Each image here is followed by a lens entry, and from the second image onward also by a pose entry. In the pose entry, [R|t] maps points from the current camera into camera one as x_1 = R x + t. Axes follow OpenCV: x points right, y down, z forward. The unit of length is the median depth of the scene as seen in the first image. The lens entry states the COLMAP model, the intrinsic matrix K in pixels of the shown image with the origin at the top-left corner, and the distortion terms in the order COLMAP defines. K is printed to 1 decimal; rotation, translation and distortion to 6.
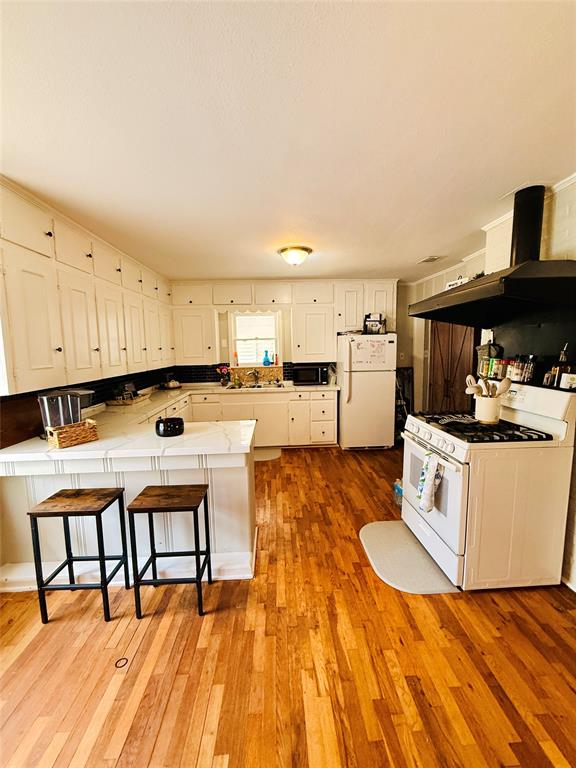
lens RADIAL K [[306.7, 0, 290.2], [0, 306.7, 381.6], [0, 0, 1]] dist [0.000284, 0.000417]
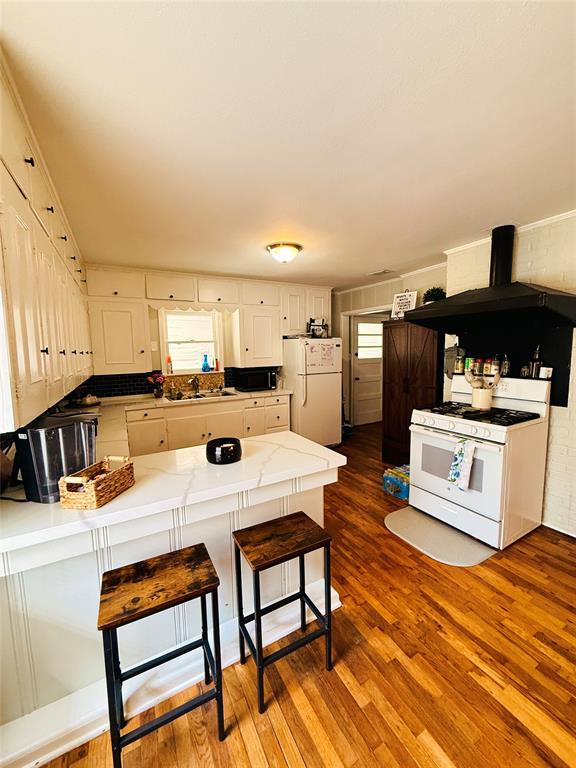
lens RADIAL K [[306.7, 0, 288.7], [0, 306.7, 382.8], [0, 0, 1]] dist [0.000284, 0.000417]
pose [[0.896887, -0.046674, 0.439790, -0.408593], [0.053495, 0.998563, -0.003121, -0.008113], [-0.439013, 0.026326, 0.898095, 0.162388]]
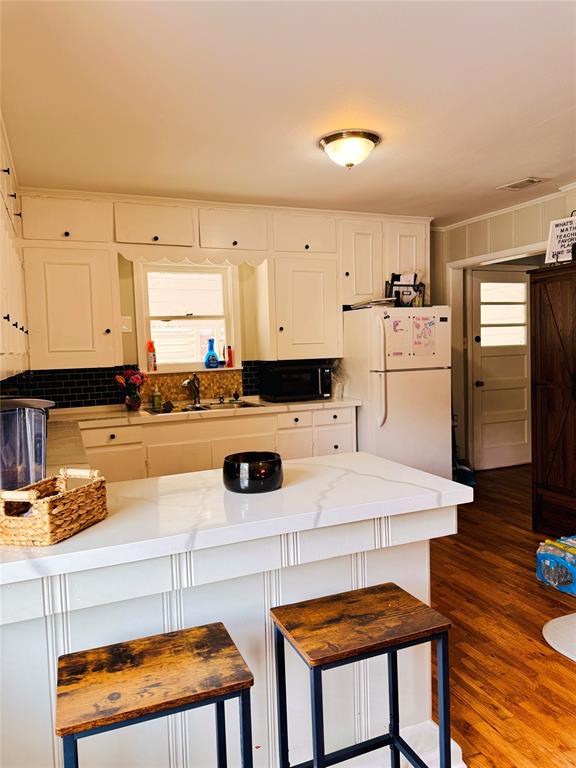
lens RADIAL K [[541.6, 0, 286.5], [0, 541.6, 385.0], [0, 0, 1]] dist [0.051977, -0.056863]
pose [[0.940581, -0.033249, 0.337939, -0.430717], [0.052956, 0.997381, -0.049261, 0.044436], [-0.335416, 0.064230, 0.939878, 0.164675]]
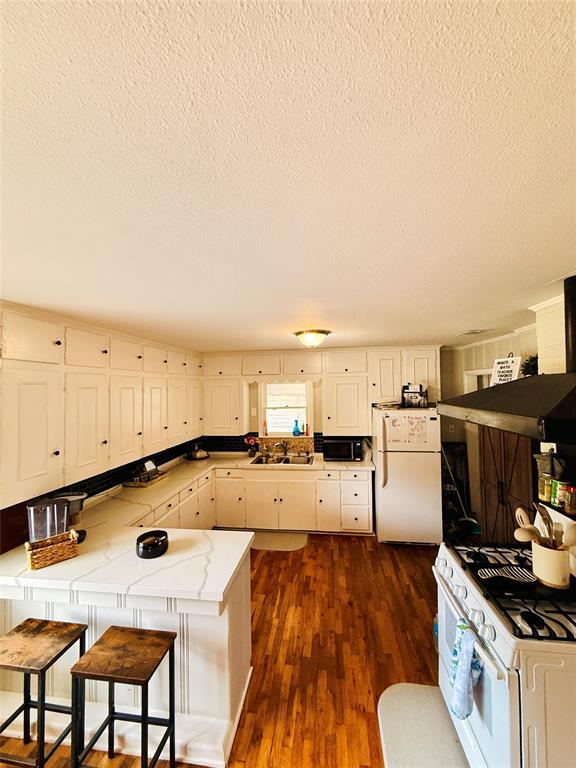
lens RADIAL K [[306.7, 0, 290.3], [0, 306.7, 381.6], [0, 0, 1]] dist [0.000284, 0.000417]
pose [[0.983328, -0.001430, -0.181832, 0.121782], [-0.022152, 0.991579, -0.127591, -0.155742], [0.180484, 0.129492, 0.975017, 0.093036]]
